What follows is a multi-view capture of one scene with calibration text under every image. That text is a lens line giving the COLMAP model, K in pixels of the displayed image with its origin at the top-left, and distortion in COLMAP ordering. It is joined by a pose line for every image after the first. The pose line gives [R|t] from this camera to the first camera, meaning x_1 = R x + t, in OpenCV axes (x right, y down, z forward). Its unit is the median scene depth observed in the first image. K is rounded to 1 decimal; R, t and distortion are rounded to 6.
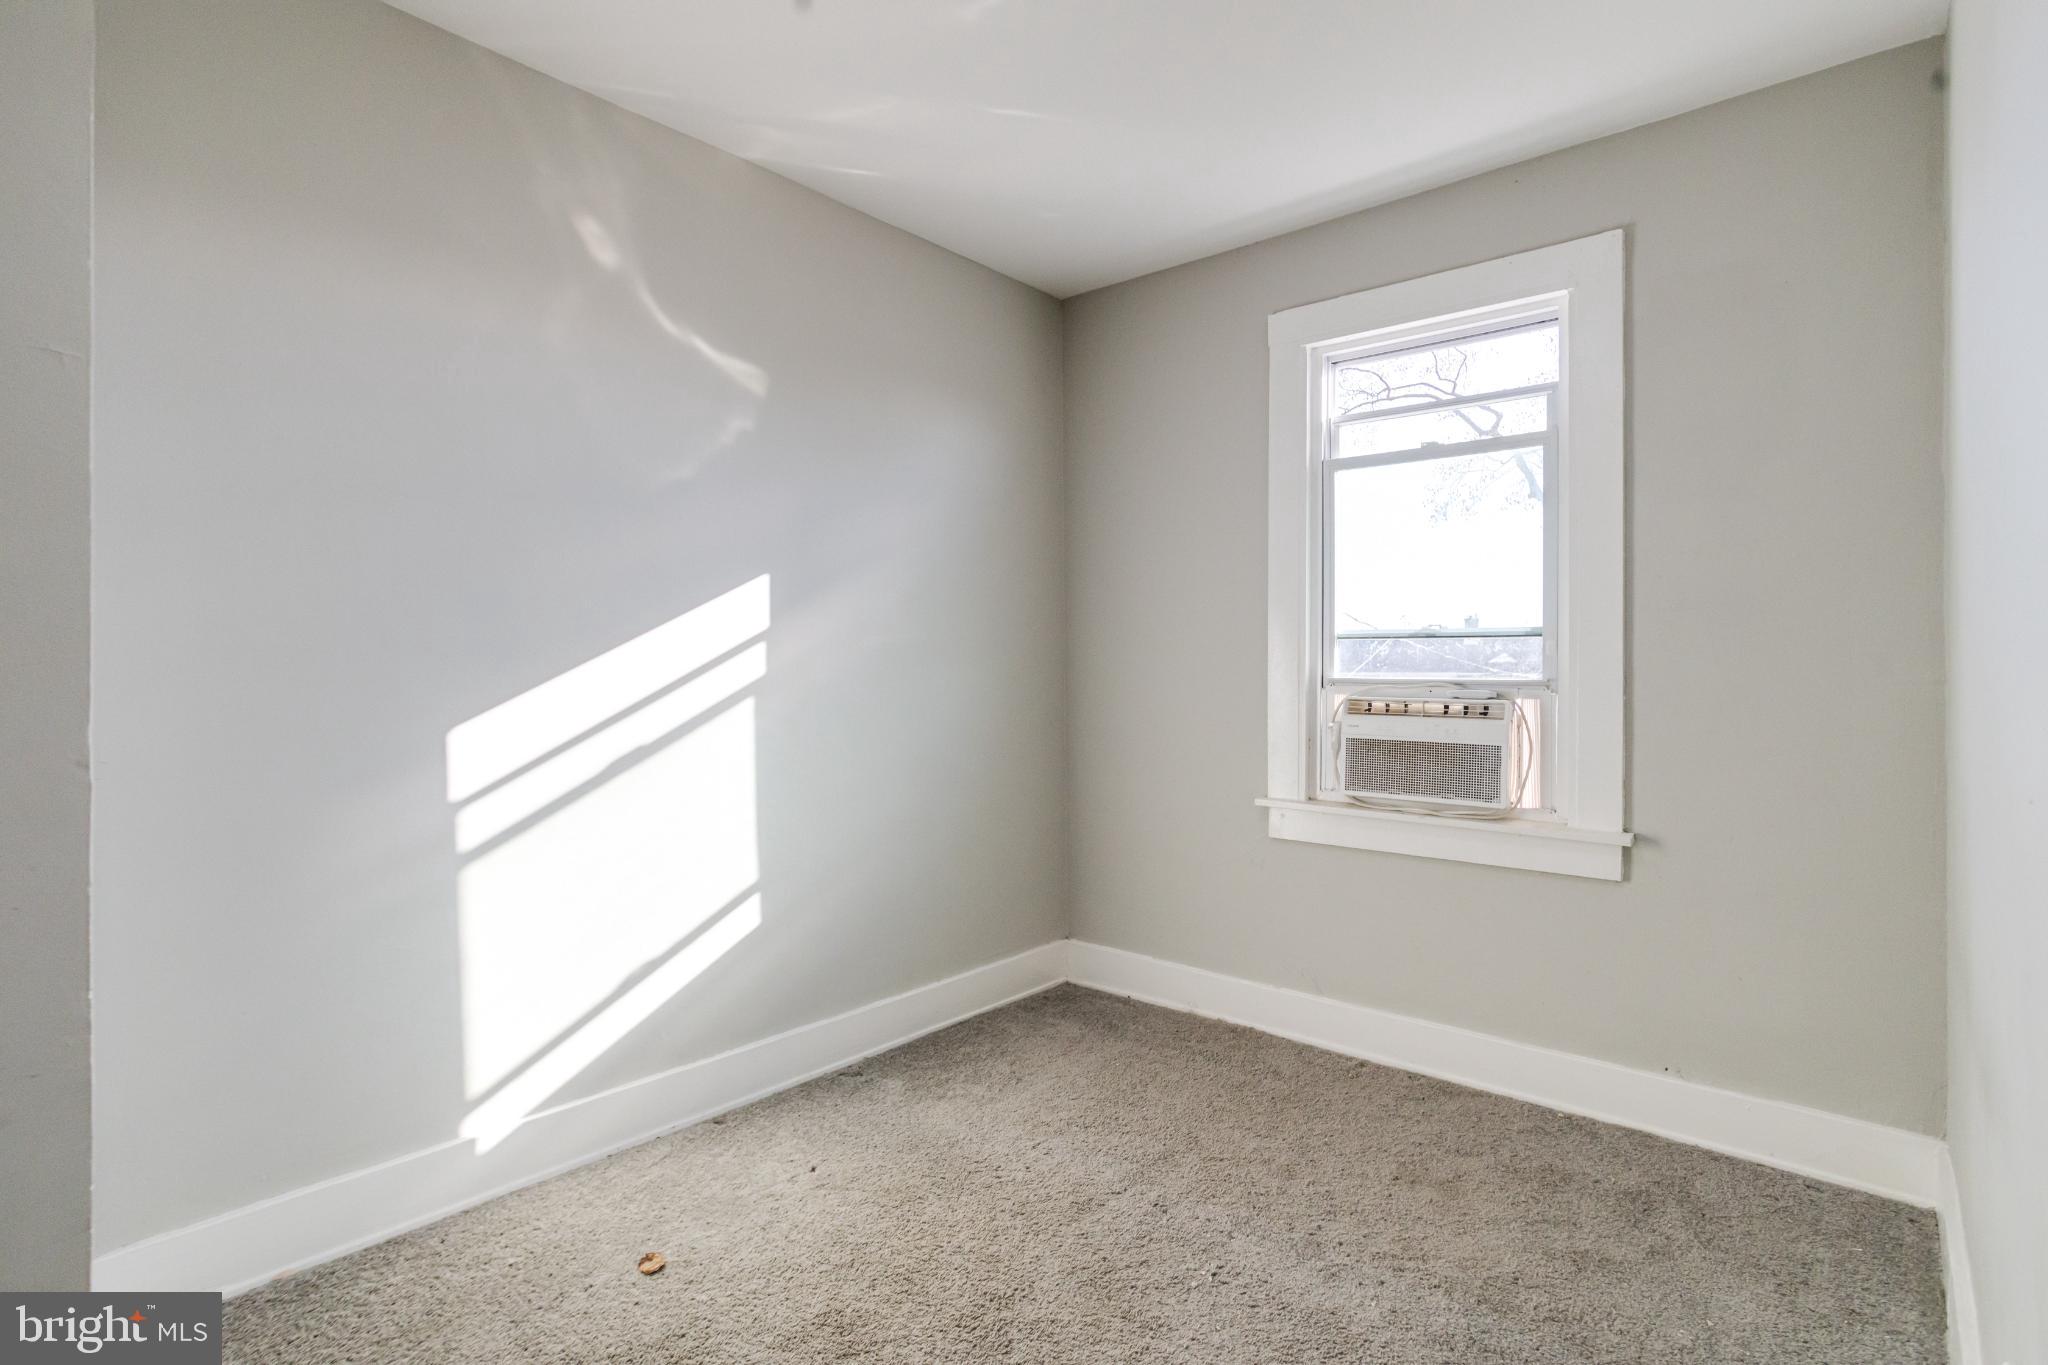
lens RADIAL K [[1022.2, 0, 995.5], [0, 1022.2, 657.6], [0, 0, 1]] dist [-0.037061, 0.016947]
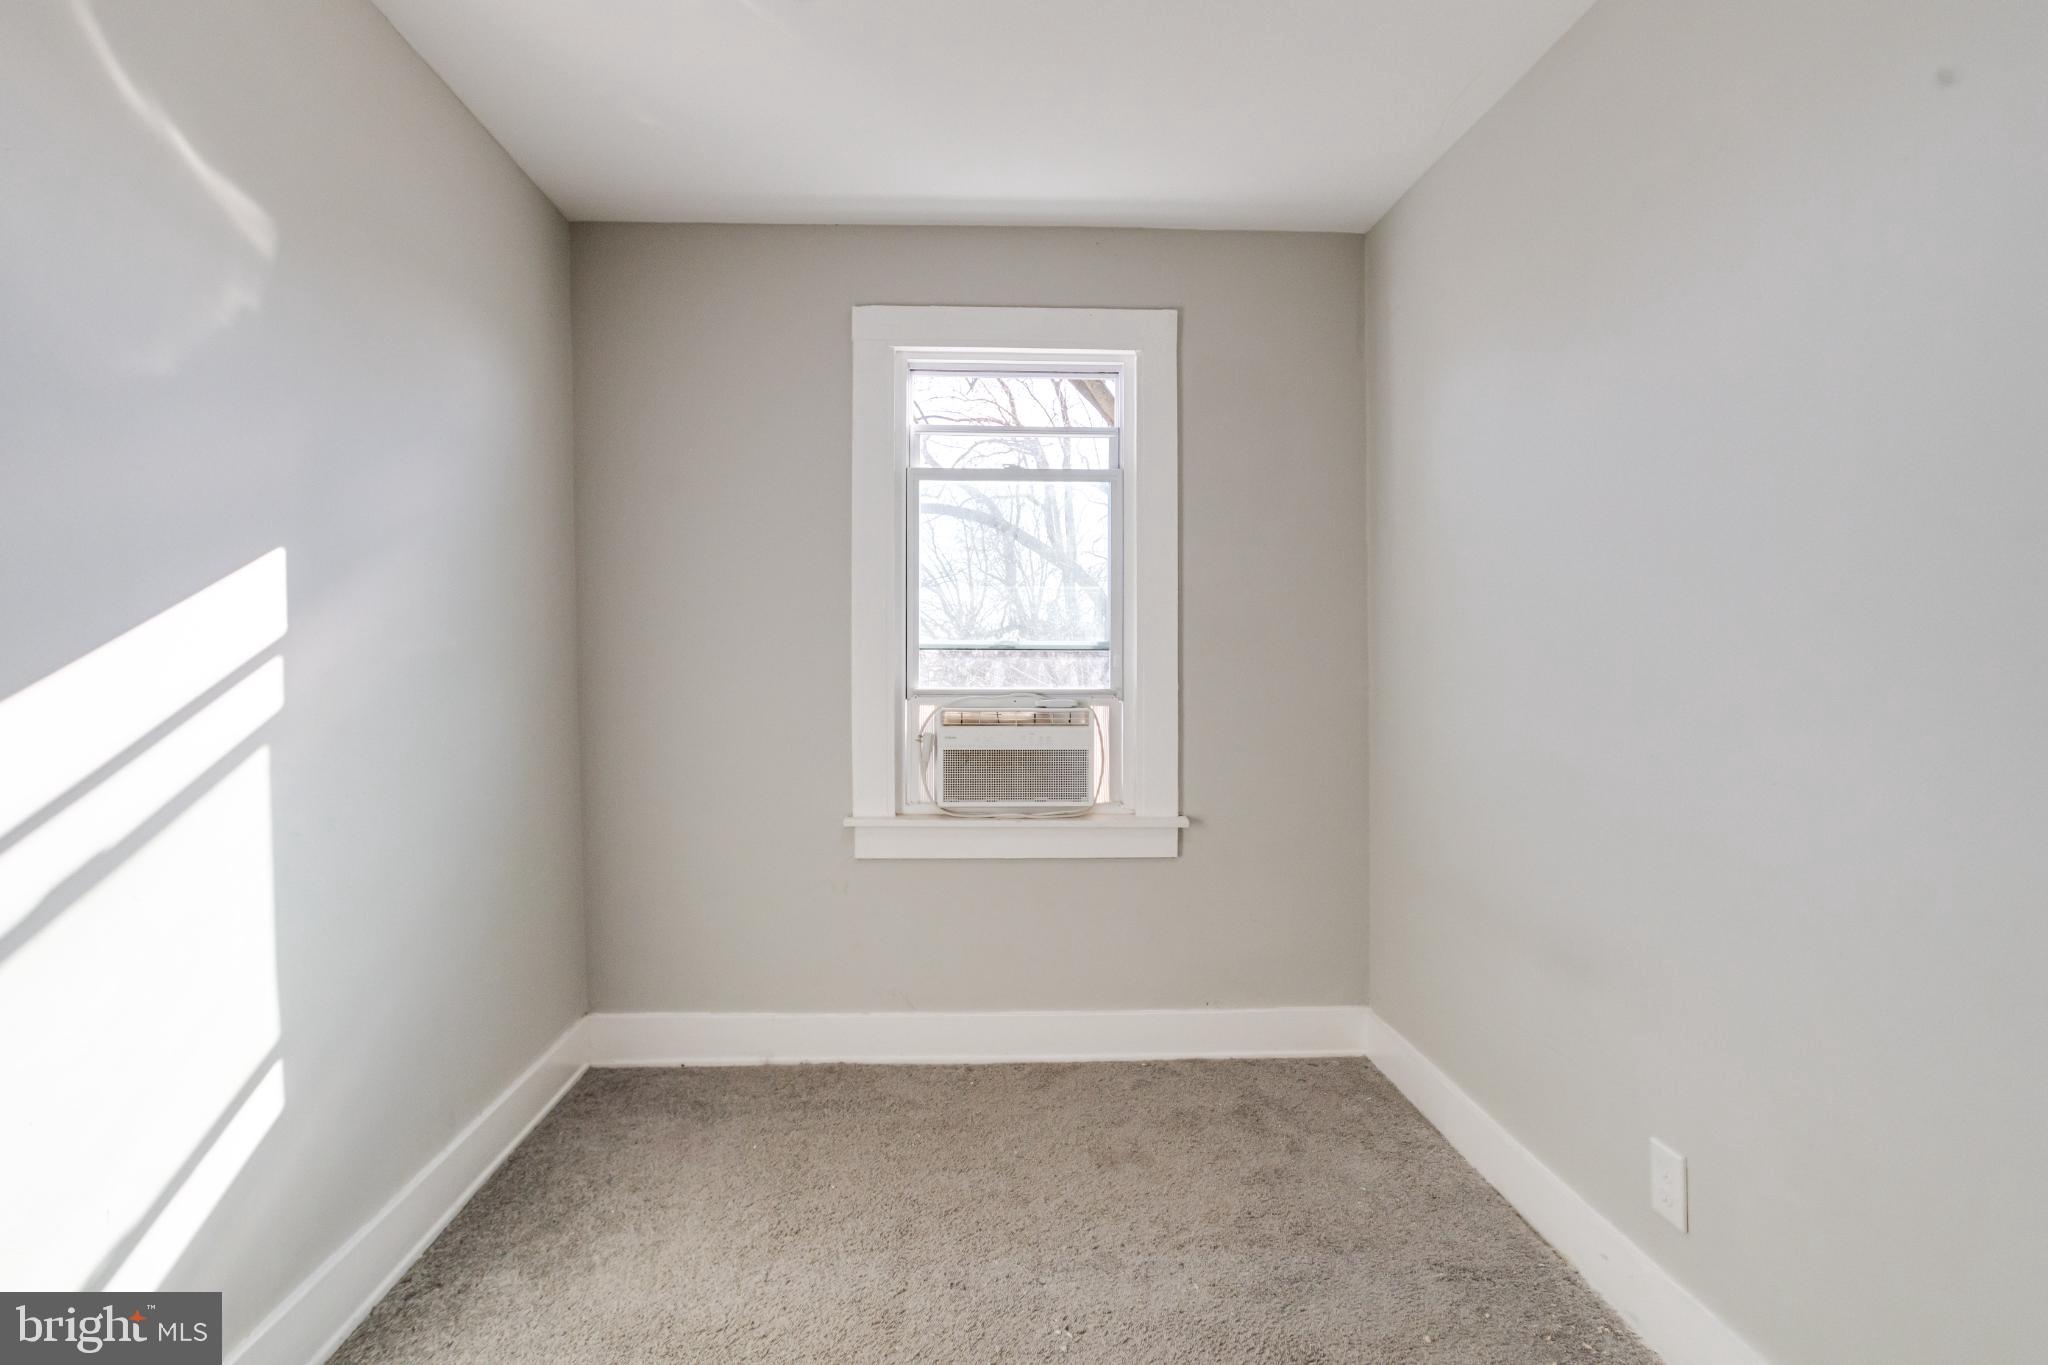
lens RADIAL K [[1022.2, 0, 1039.5], [0, 1022.2, 659.9], [0, 0, 1]] dist [-0.037061, 0.016947]
pose [[0.712973, -0.003380, 0.701183, -0.318832], [-0.002138, 0.999973, 0.006994, -0.018398], [-0.701188, -0.006485, 0.712947, 0.233692]]
